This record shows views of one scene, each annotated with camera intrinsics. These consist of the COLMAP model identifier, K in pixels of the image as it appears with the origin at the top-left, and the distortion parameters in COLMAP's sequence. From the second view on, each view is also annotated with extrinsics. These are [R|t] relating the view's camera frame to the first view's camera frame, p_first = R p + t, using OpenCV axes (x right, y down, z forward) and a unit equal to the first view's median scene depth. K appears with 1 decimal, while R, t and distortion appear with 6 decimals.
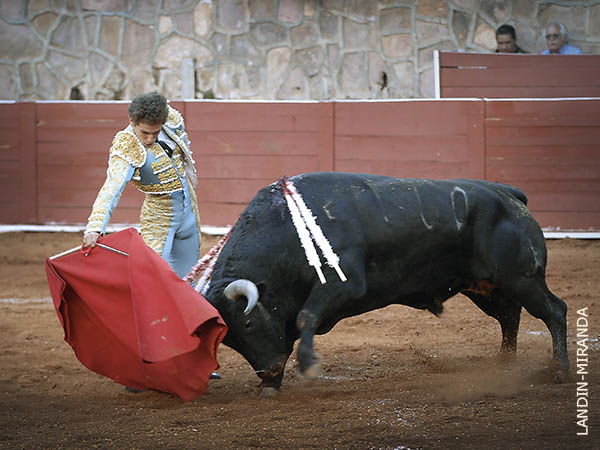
lens RADIAL K [[3280.5, 0, 299.4], [0, 3280.5, 226.0], [0, 0, 1]] dist [-0.019959, 0.000000]
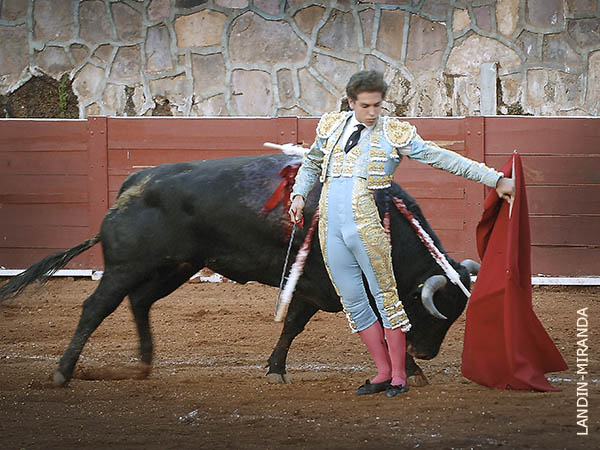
lens RADIAL K [[3280.5, 0, 299.7], [0, 3280.5, 224.5], [0, 0, 1]] dist [-0.019959, 0.000000]
pose [[0.996864, 0.004172, -0.079022, -0.016771], [-0.004530, 0.999980, -0.004352, -0.008409], [0.079002, 0.004696, 0.996863, 0.205348]]
